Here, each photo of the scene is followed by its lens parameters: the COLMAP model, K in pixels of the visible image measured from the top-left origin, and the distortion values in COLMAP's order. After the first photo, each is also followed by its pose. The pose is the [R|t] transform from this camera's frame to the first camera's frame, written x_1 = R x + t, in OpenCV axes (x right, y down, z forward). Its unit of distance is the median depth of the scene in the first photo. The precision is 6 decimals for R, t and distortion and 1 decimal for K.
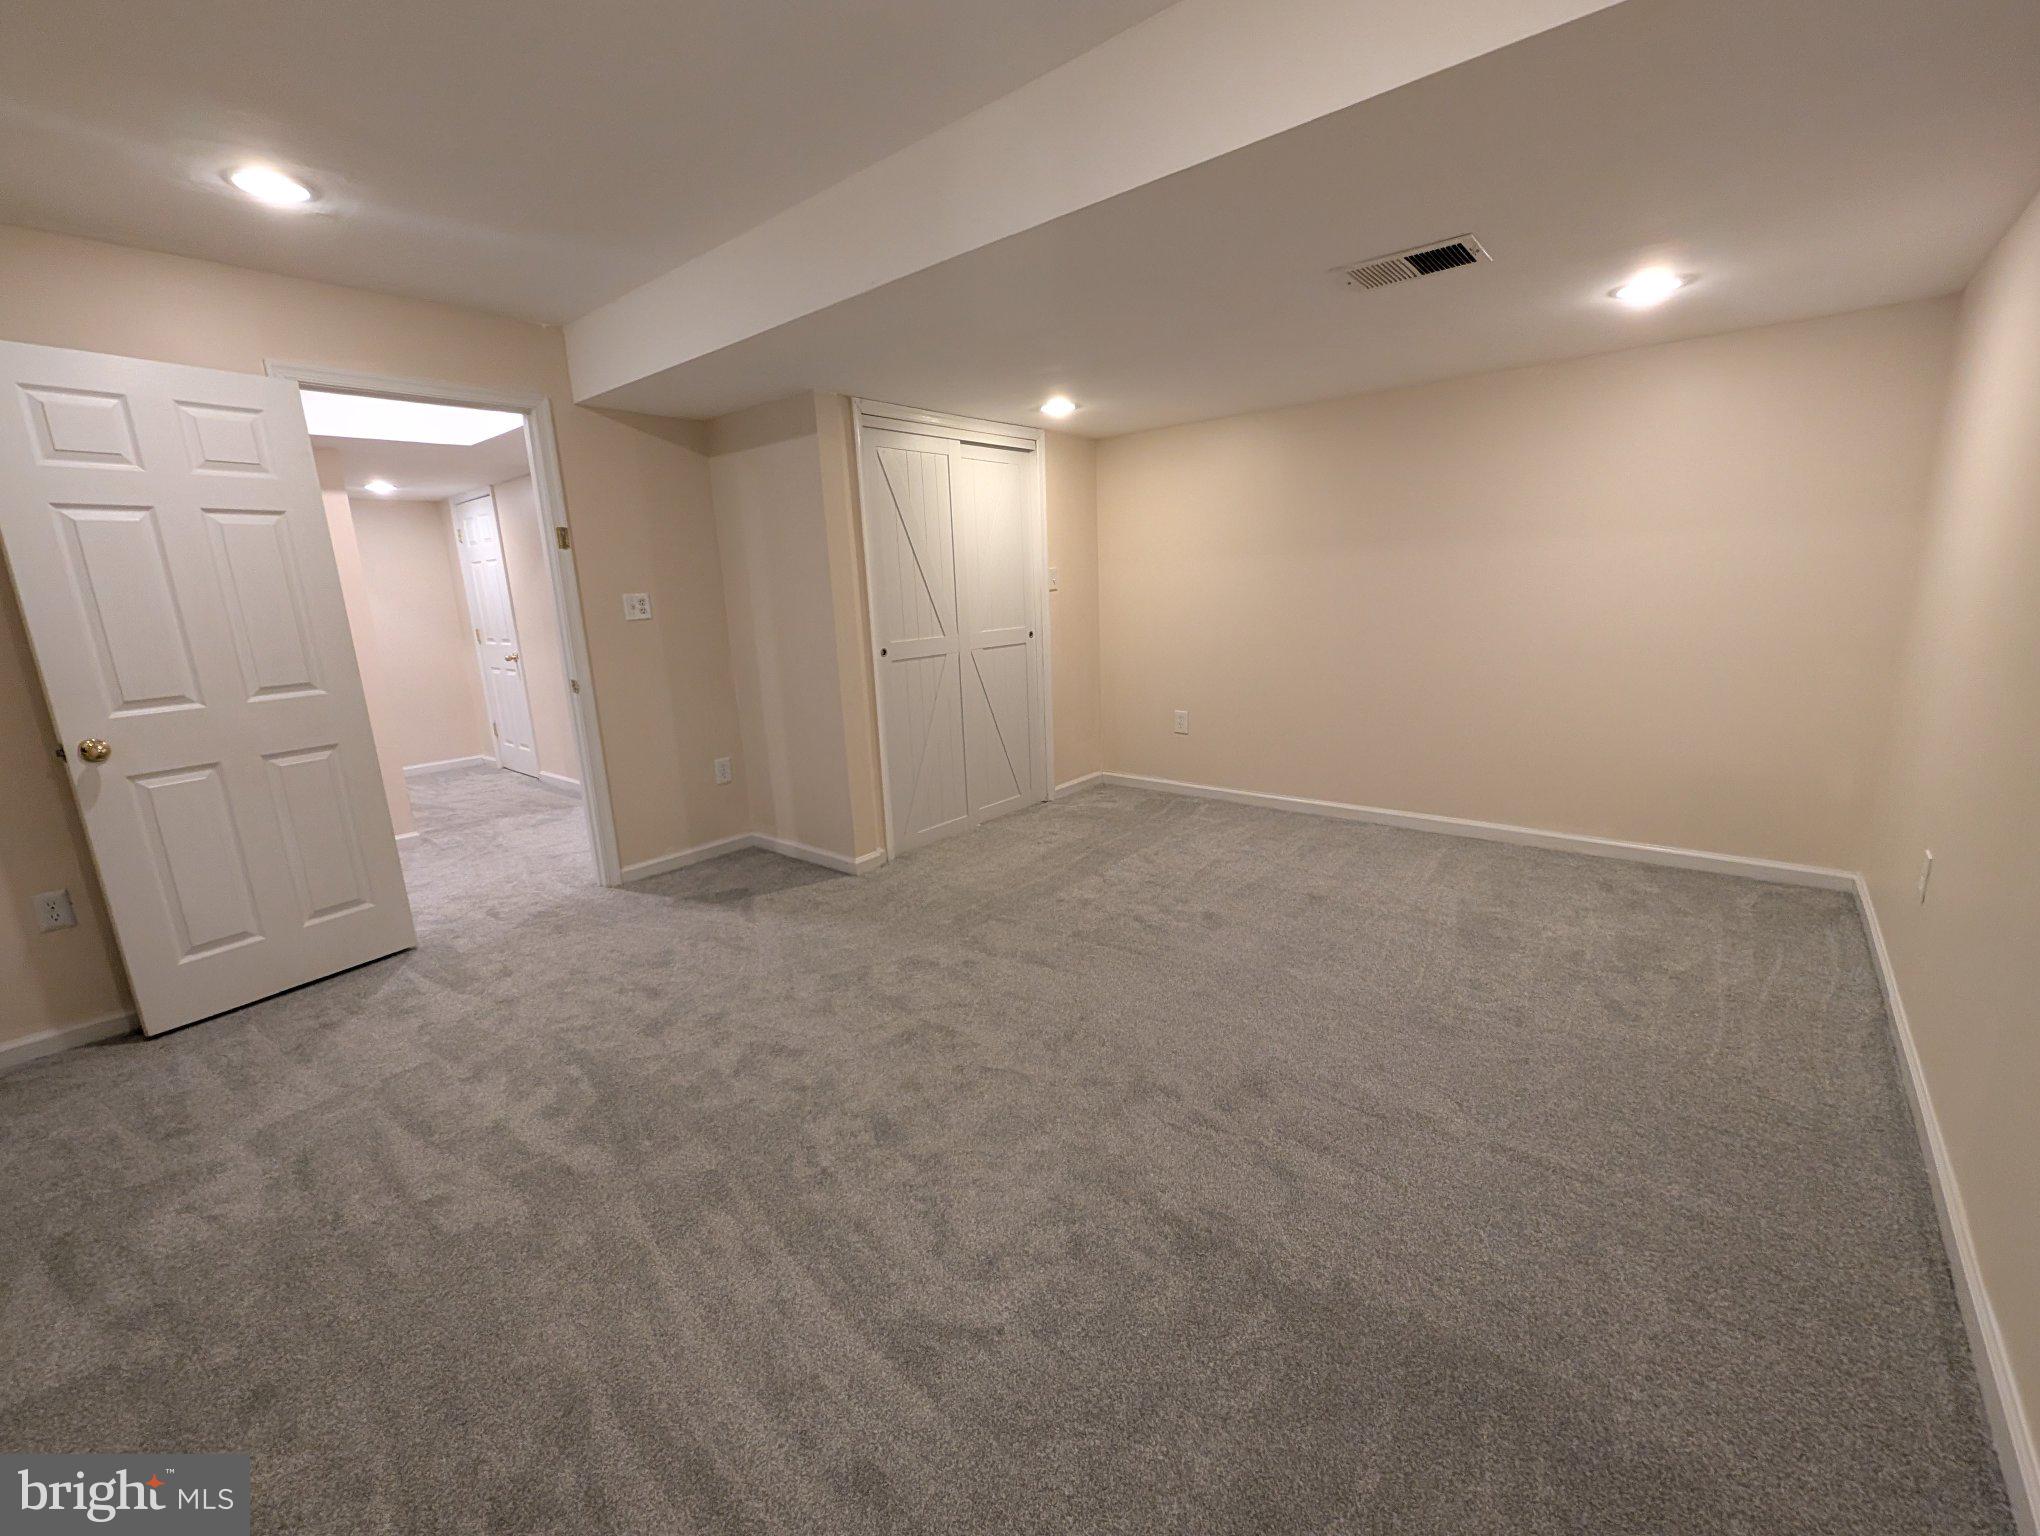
lens RADIAL K [[843.4, 0, 1017.5], [0, 843.4, 778.9], [0, 0, 1]] dist [0.003025, -0.002590]
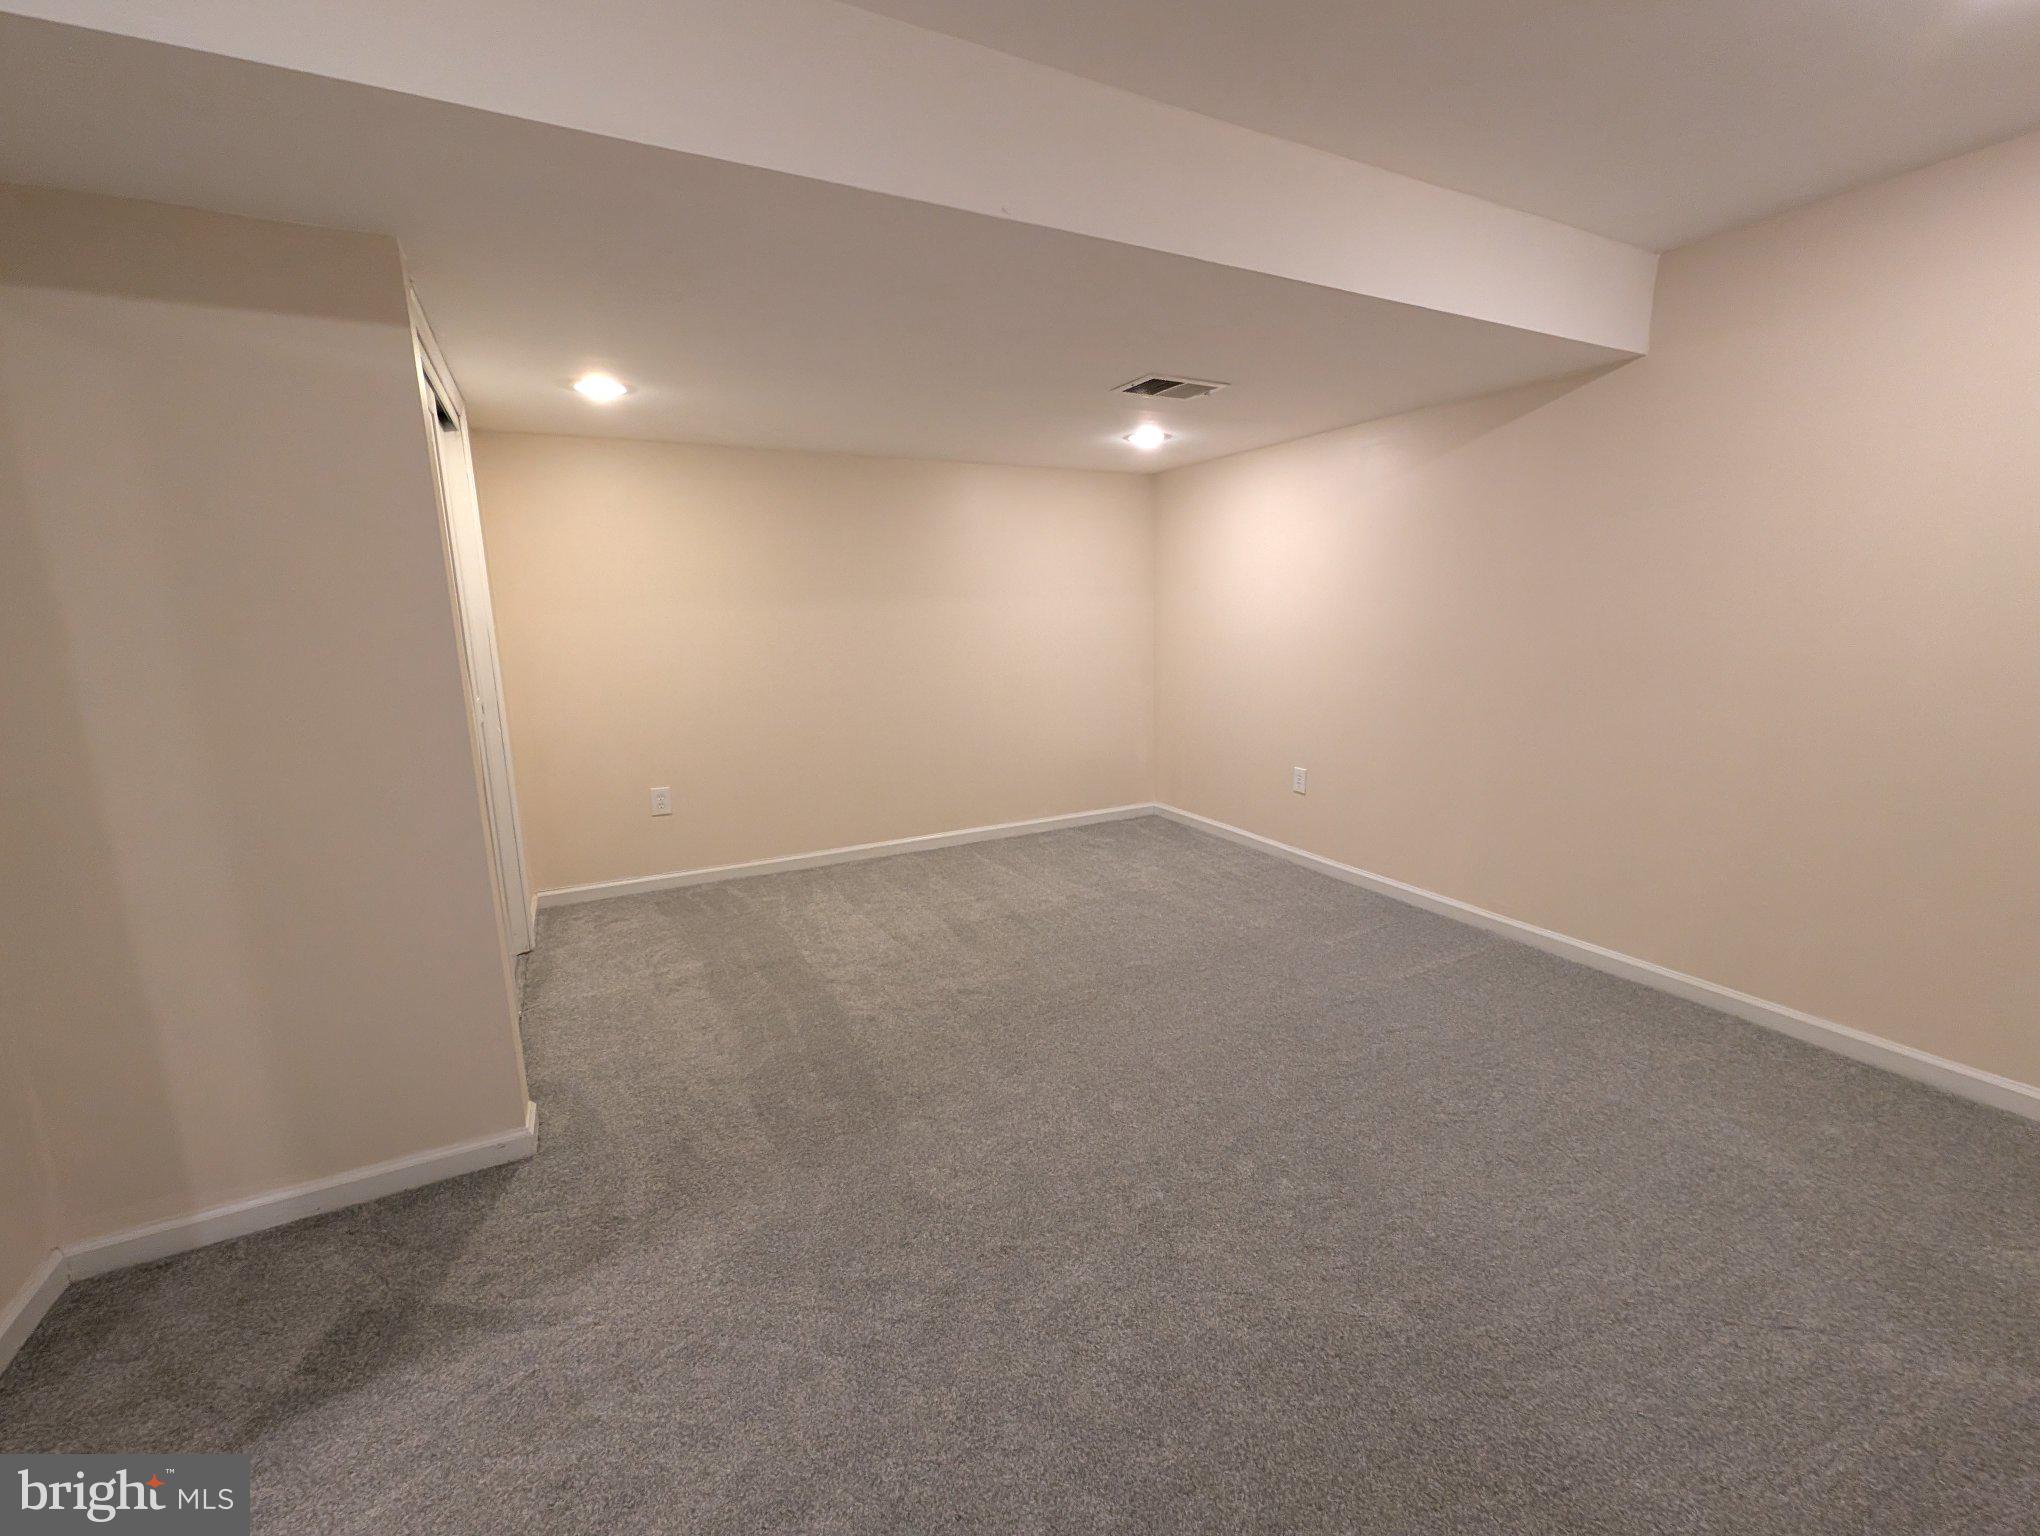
lens RADIAL K [[843.4, 0, 1024.9], [0, 843.4, 779.9], [0, 0, 1]] dist [0.003025, -0.002590]
pose [[0.360684, -0.148060, 0.920861, -0.664421], [0.211099, 0.974658, 0.074026, -0.114953], [-0.908485, 0.167693, 0.382799, 0.574810]]
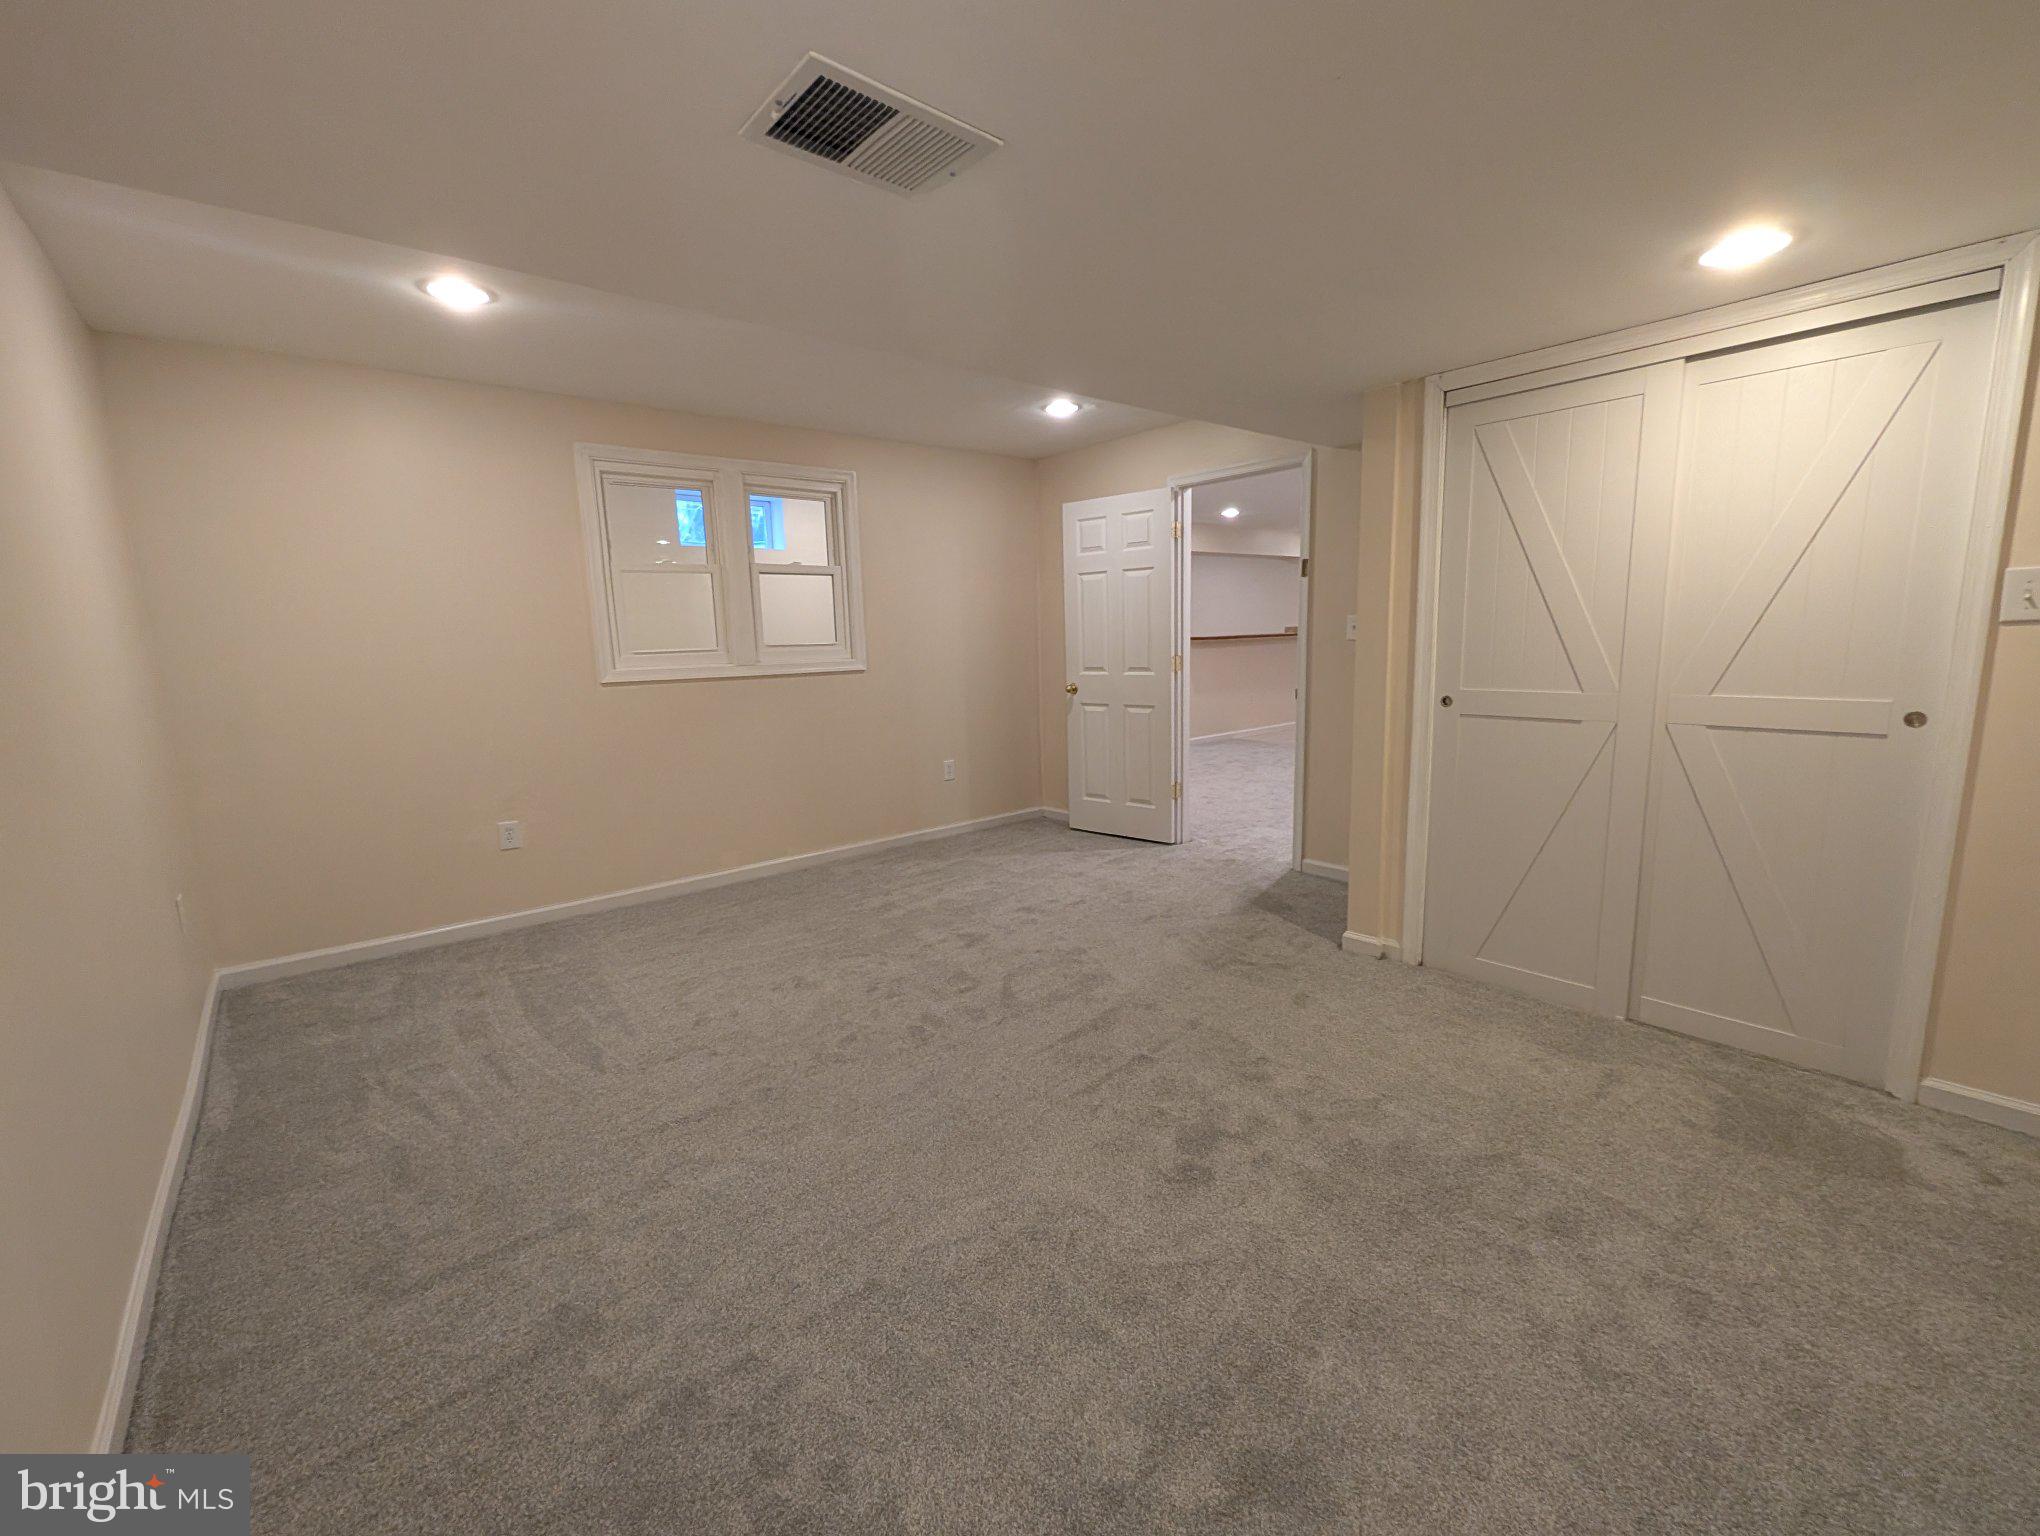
lens RADIAL K [[843.4, 0, 1015.6], [0, 843.4, 770.1], [0, 0, 1]] dist [0.003025, -0.002590]
pose [[-0.168147, 0.202373, -0.964765, 0.807642], [-0.190956, 0.953474, 0.233286, -0.240197], [0.967090, 0.223454, -0.121679, 0.915483]]
